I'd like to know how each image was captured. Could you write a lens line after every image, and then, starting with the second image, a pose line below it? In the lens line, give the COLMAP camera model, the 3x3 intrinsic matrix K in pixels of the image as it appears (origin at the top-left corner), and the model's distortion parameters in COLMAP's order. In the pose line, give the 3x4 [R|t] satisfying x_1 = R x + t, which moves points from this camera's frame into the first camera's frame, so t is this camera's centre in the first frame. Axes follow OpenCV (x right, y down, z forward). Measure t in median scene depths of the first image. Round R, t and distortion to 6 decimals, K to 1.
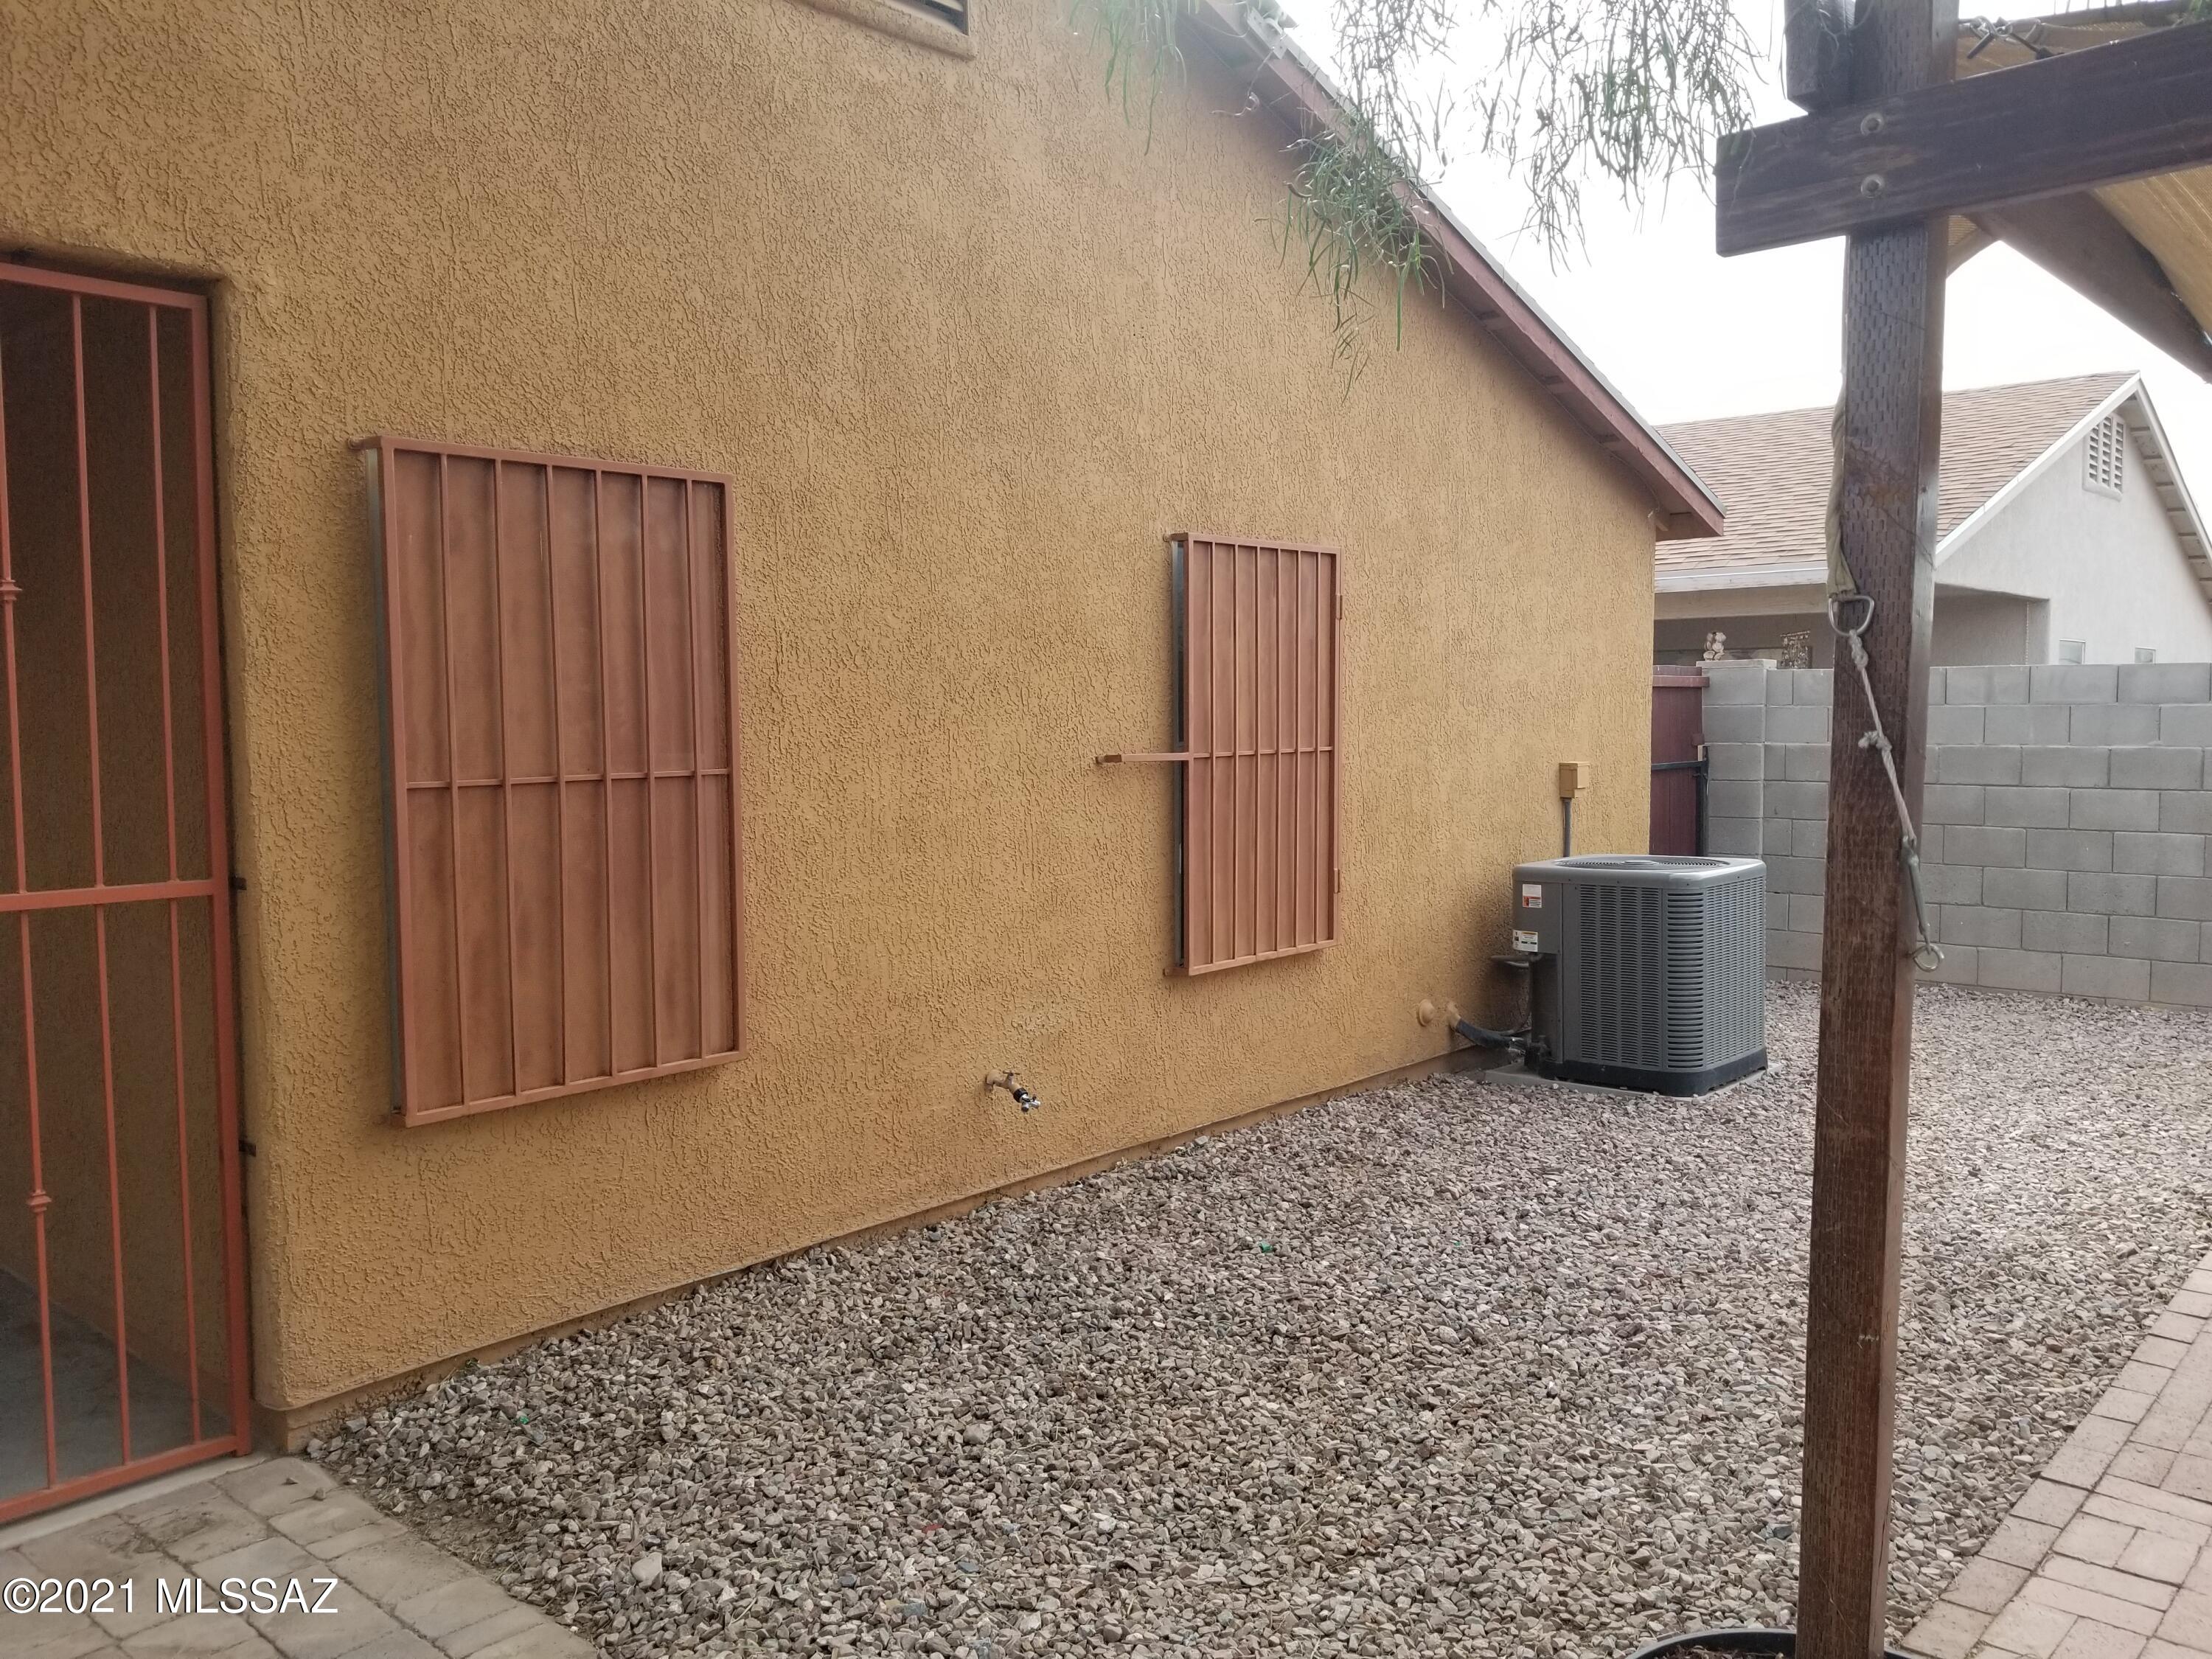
lens RADIAL K [[1722.3, 0, 1136.0], [0, 1722.3, 833.3], [0, 0, 1]] dist [0.083170, -0.141001]
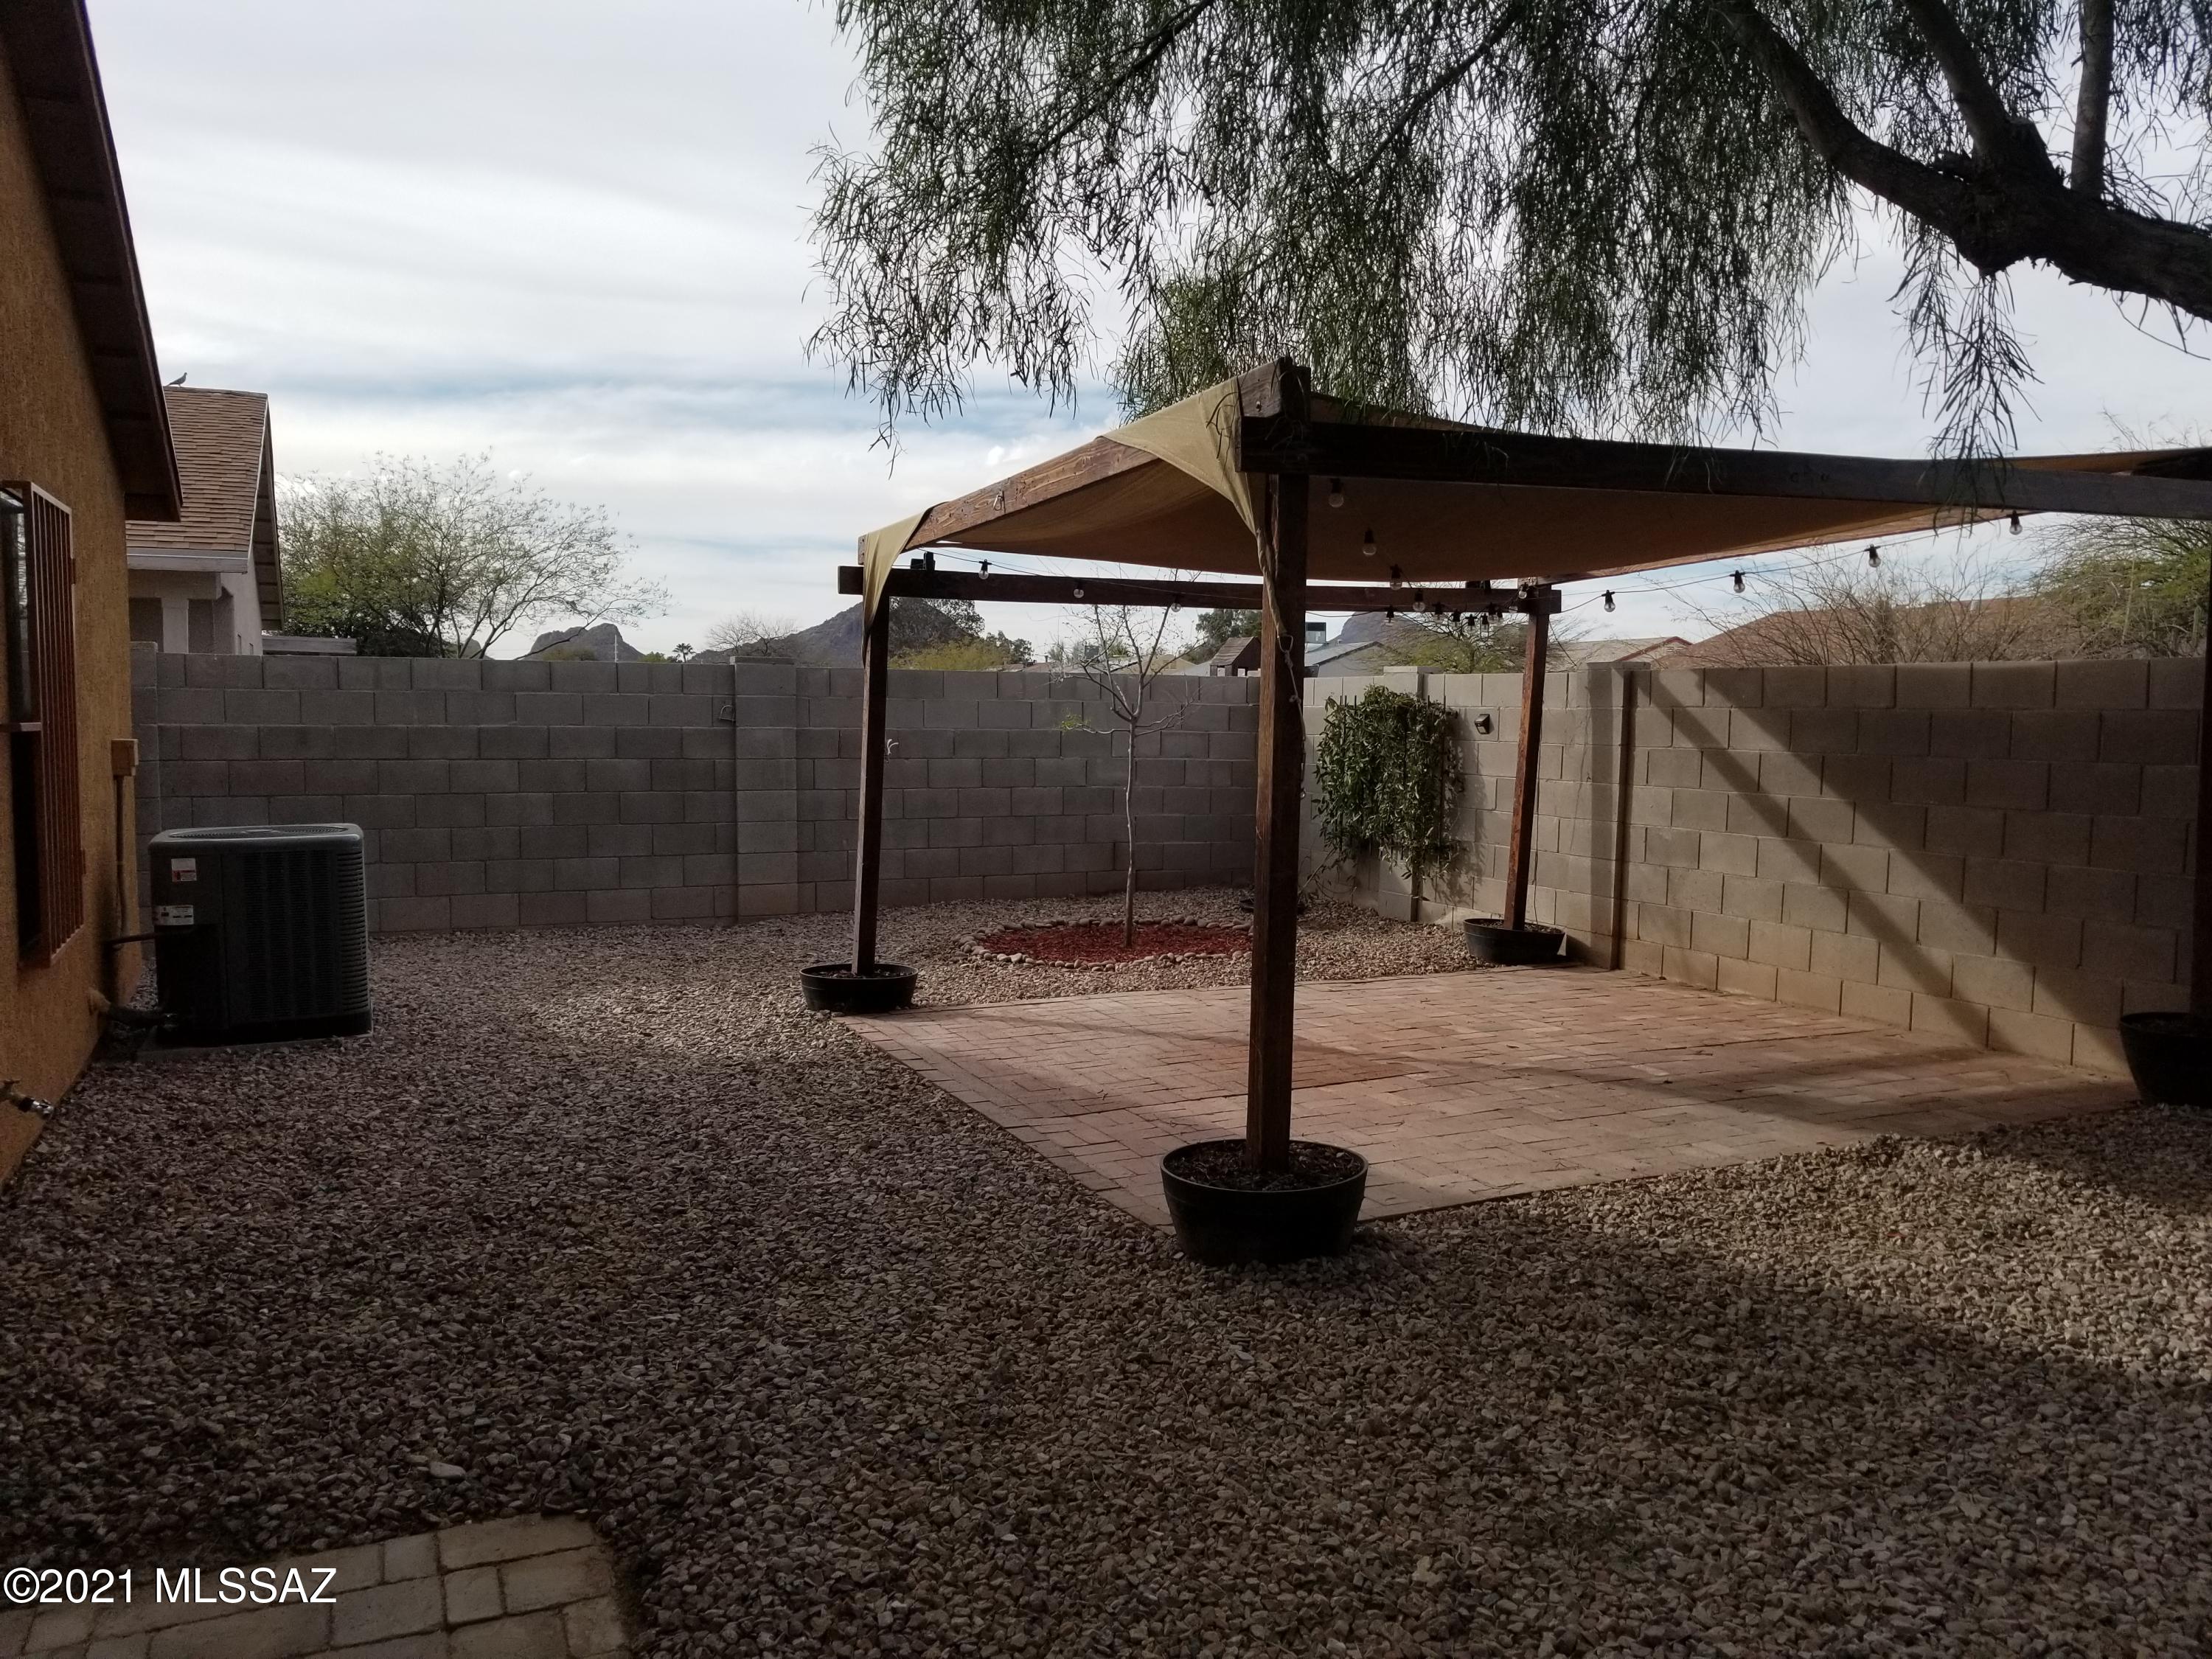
lens RADIAL K [[1722.3, 0, 1136.0], [0, 1722.3, 833.3], [0, 0, 1]] dist [0.083170, -0.141001]
pose [[0.411623, -0.057787, 0.909520, -0.466050], [0.057080, 0.997663, 0.037554, 0.008556], [-0.909565, 0.036457, 0.413959, 0.074153]]
